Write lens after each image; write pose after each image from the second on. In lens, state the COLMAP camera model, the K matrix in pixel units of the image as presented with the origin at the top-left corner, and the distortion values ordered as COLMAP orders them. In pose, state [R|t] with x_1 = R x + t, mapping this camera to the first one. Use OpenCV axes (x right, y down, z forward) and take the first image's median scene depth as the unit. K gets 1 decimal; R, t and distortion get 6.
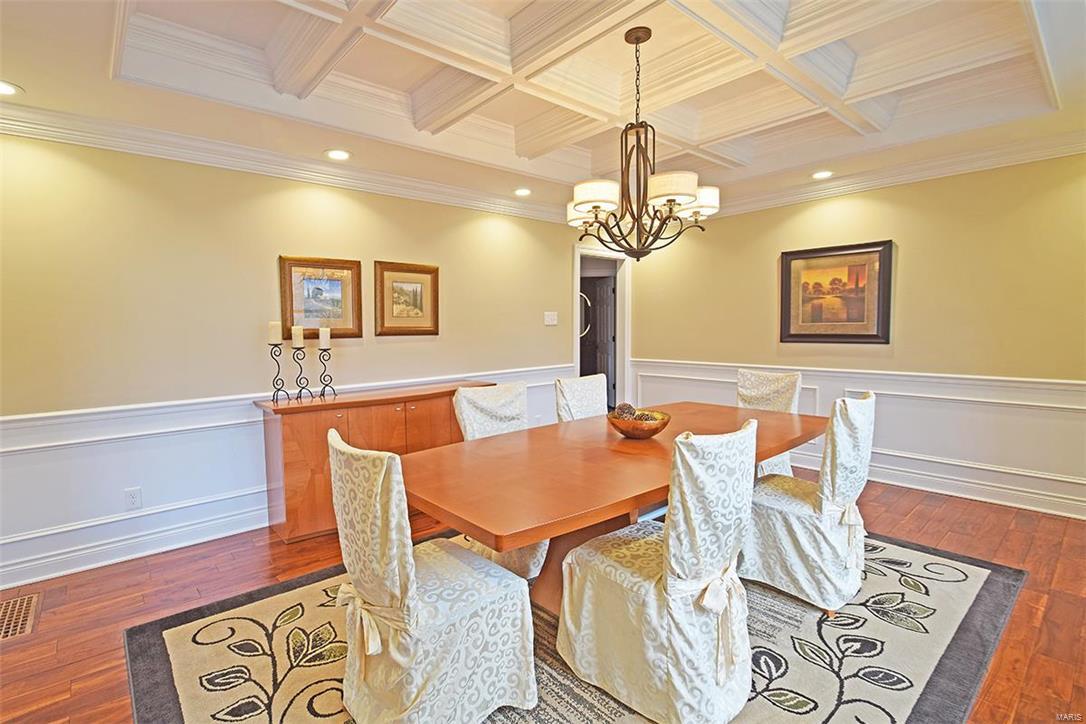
lens RADIAL K [[512.8, 0, 538.5], [0, 512.8, 364.5], [0, 0, 1]] dist [-0.004078, -0.000329]
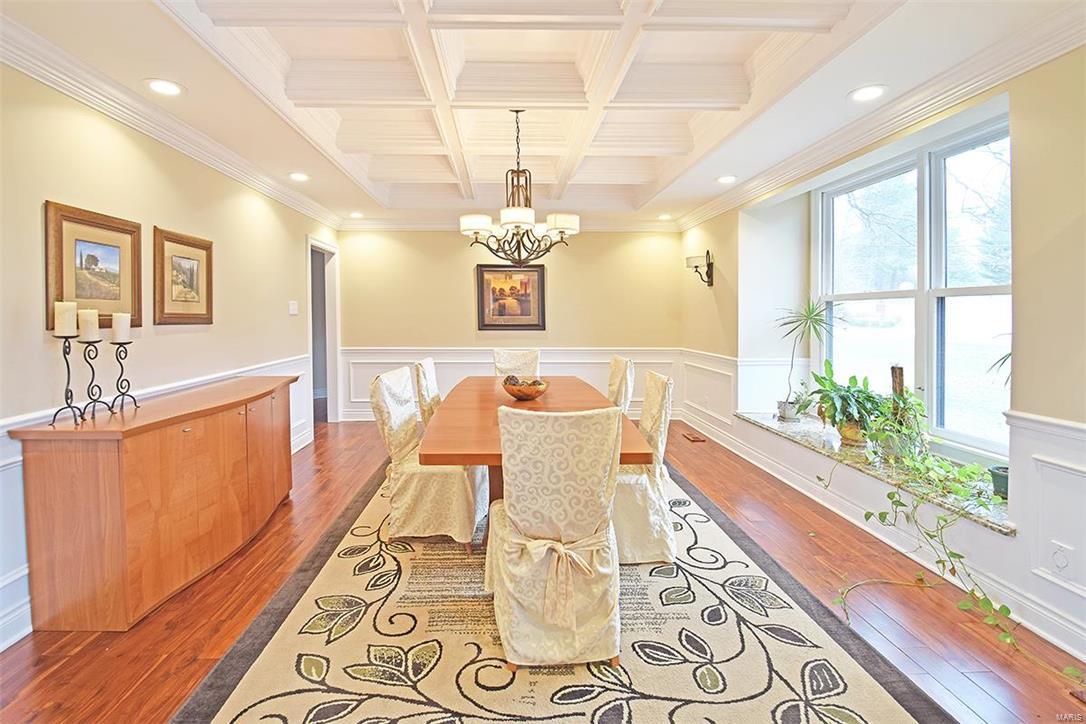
lens RADIAL K [[473.7, 0, 526.8], [0, 473.7, 318.3], [0, 0, 1]] dist [-0.004295, -0.006415]
pose [[0.628787, 0.011372, 0.777495, -0.512329], [0.048124, 0.997407, -0.053509, -0.001339], [-0.776087, 0.071062, 0.626609, 0.140170]]
